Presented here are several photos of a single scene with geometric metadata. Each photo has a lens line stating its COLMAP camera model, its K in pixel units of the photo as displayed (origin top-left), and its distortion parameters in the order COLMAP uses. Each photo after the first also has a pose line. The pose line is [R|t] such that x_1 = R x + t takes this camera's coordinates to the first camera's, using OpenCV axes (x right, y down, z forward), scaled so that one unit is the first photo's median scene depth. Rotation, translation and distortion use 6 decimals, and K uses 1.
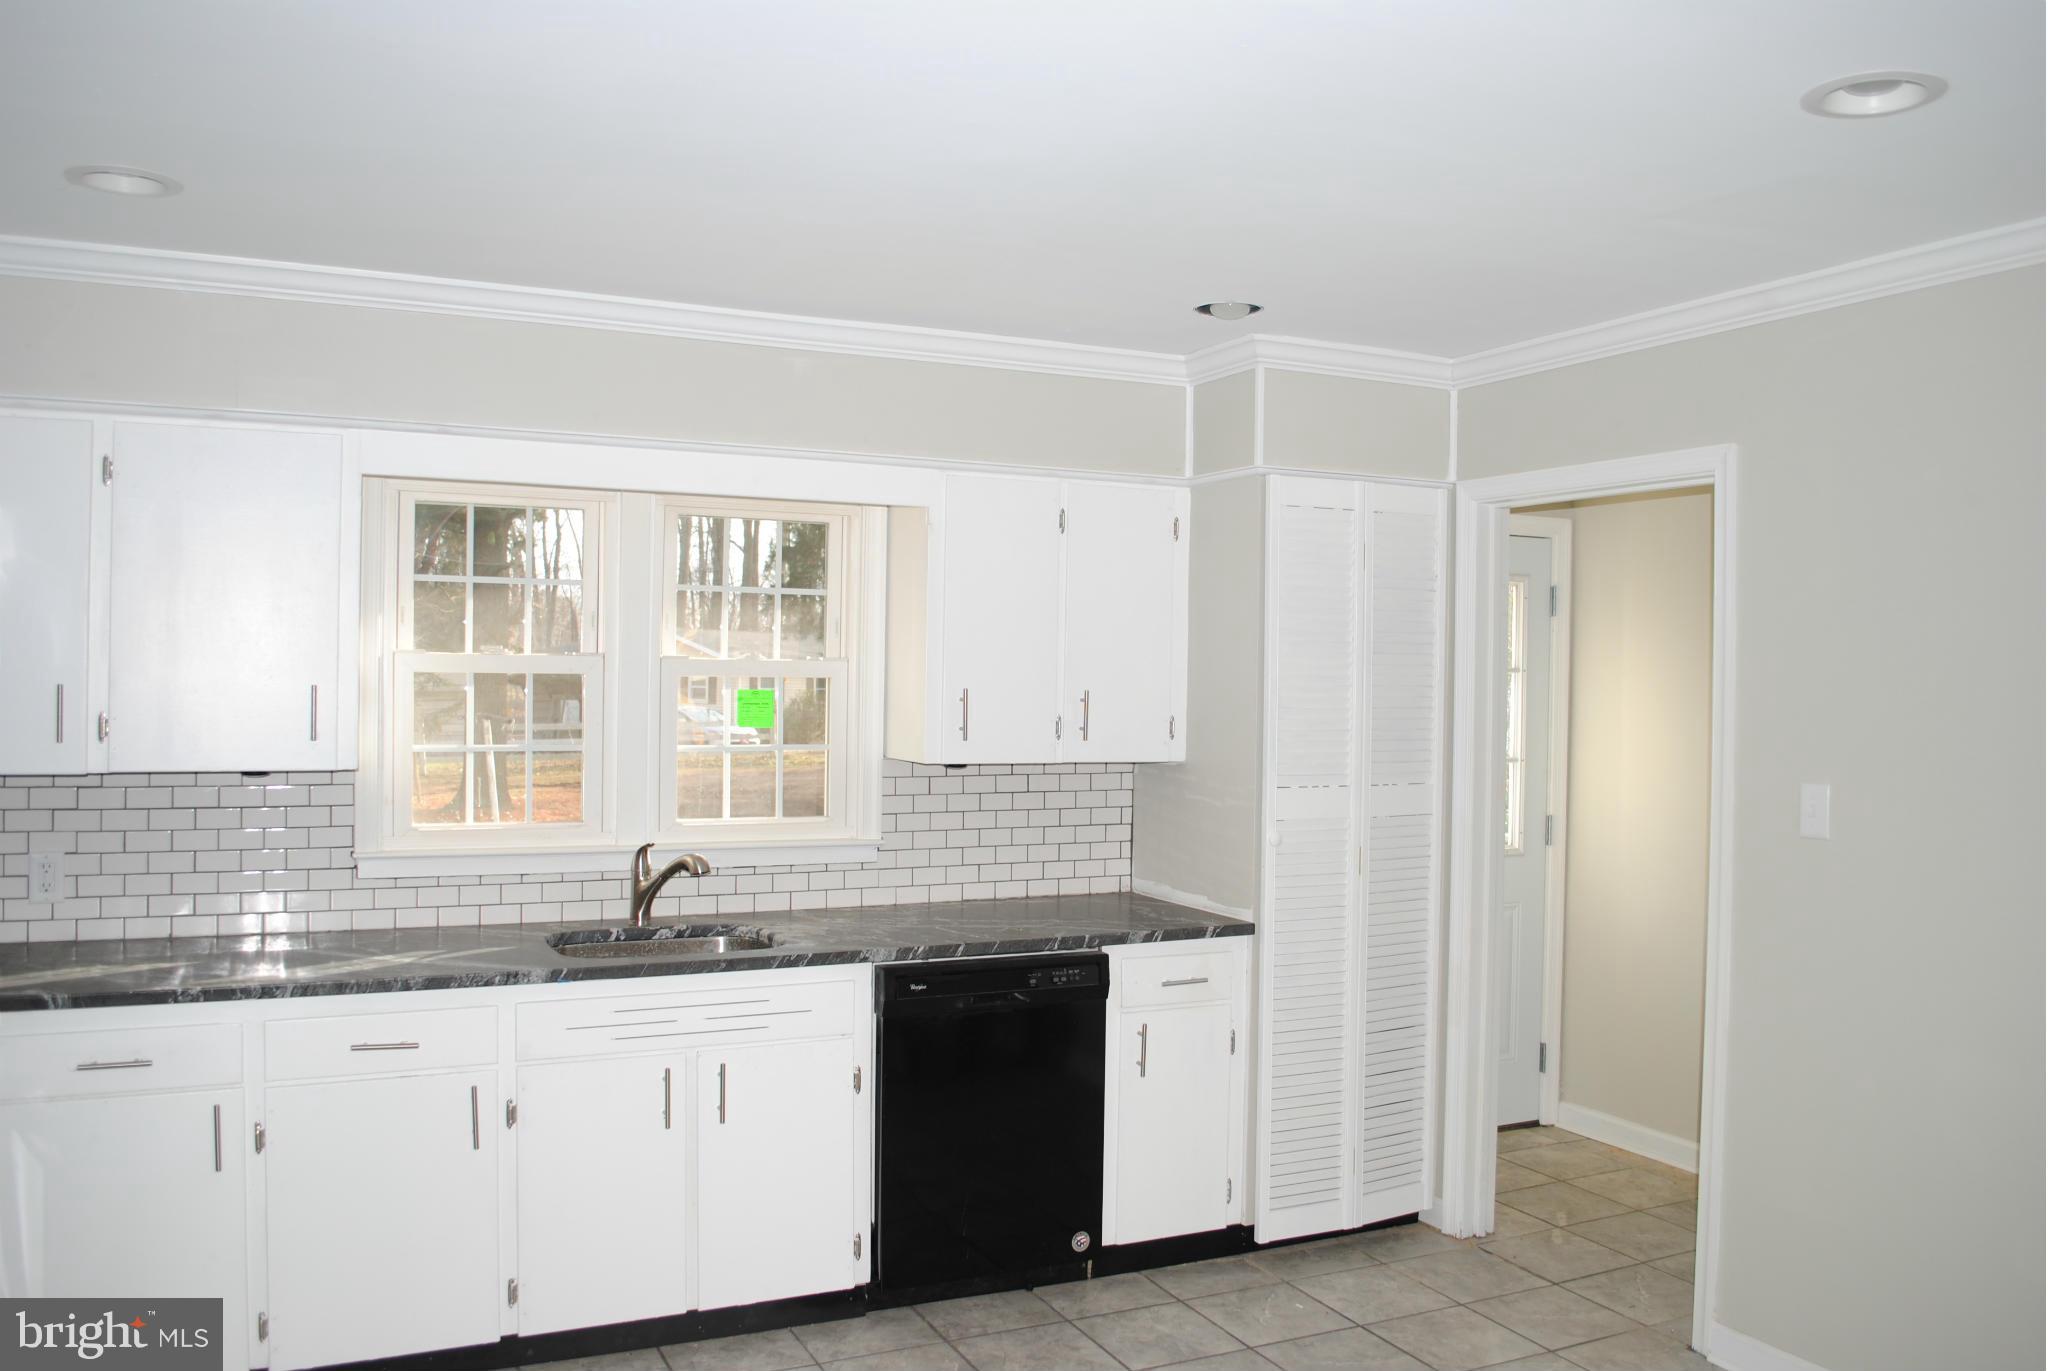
lens RADIAL K [[1632.7, 0, 1019.6], [0, 1632.7, 681.5], [0, 0, 1]] dist [-0.079478, 0.001378]
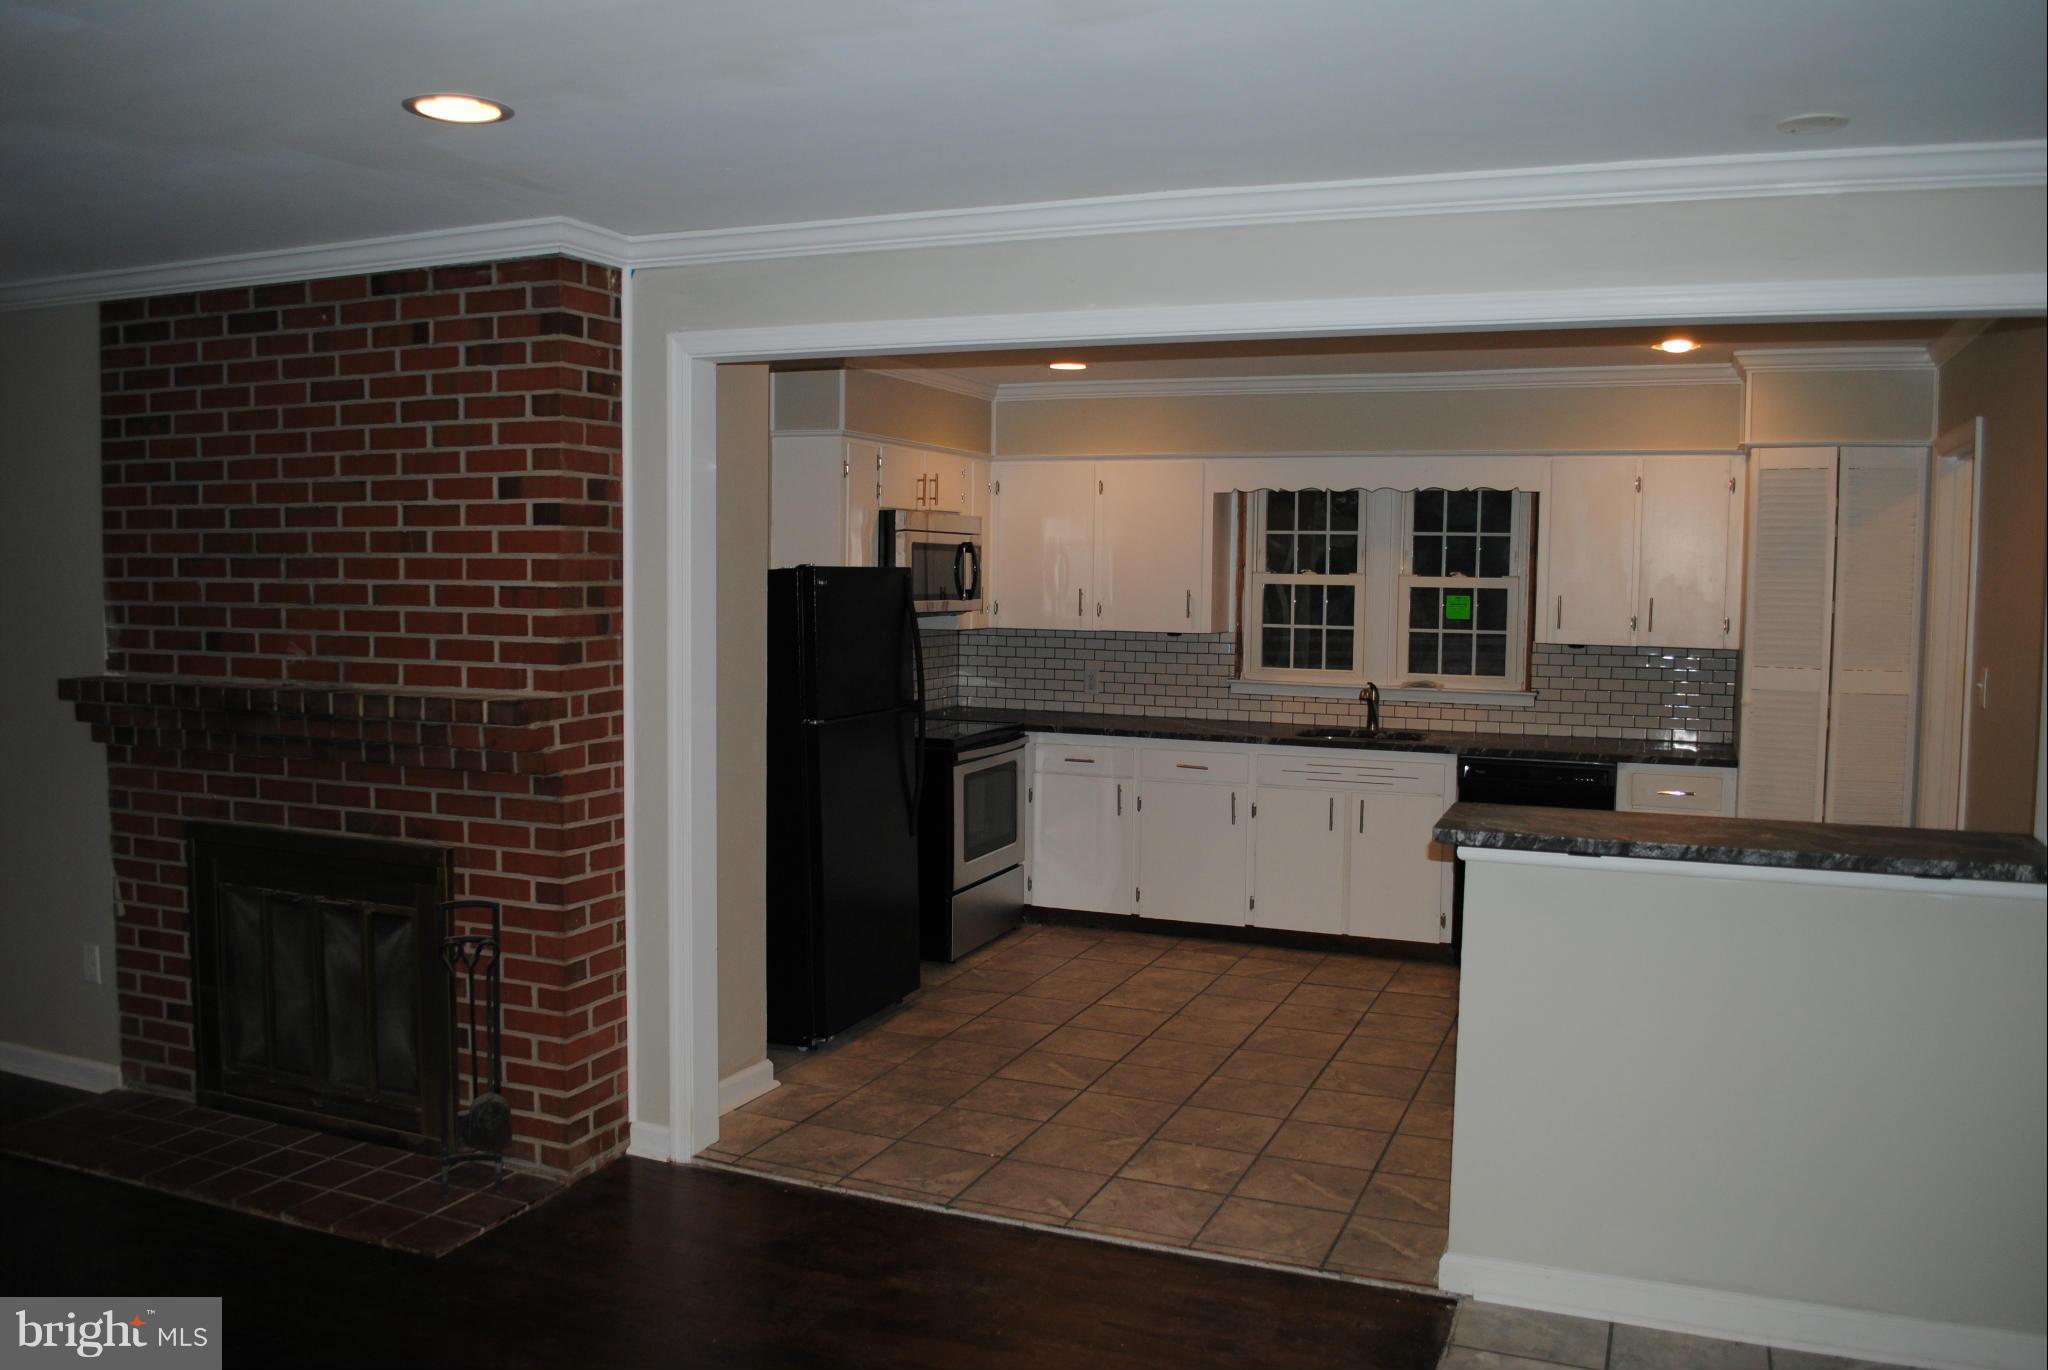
lens RADIAL K [[1618.5, 0, 1017.0], [0, 1618.5, 678.5], [0, 0, 1]] dist [-0.077868, 0.002504]
pose [[0.666279, 0.043852, -0.744412, 0.806843], [-0.007701, 0.998621, 0.051934, 0.008273], [0.745663, -0.028870, 0.665698, -0.437211]]
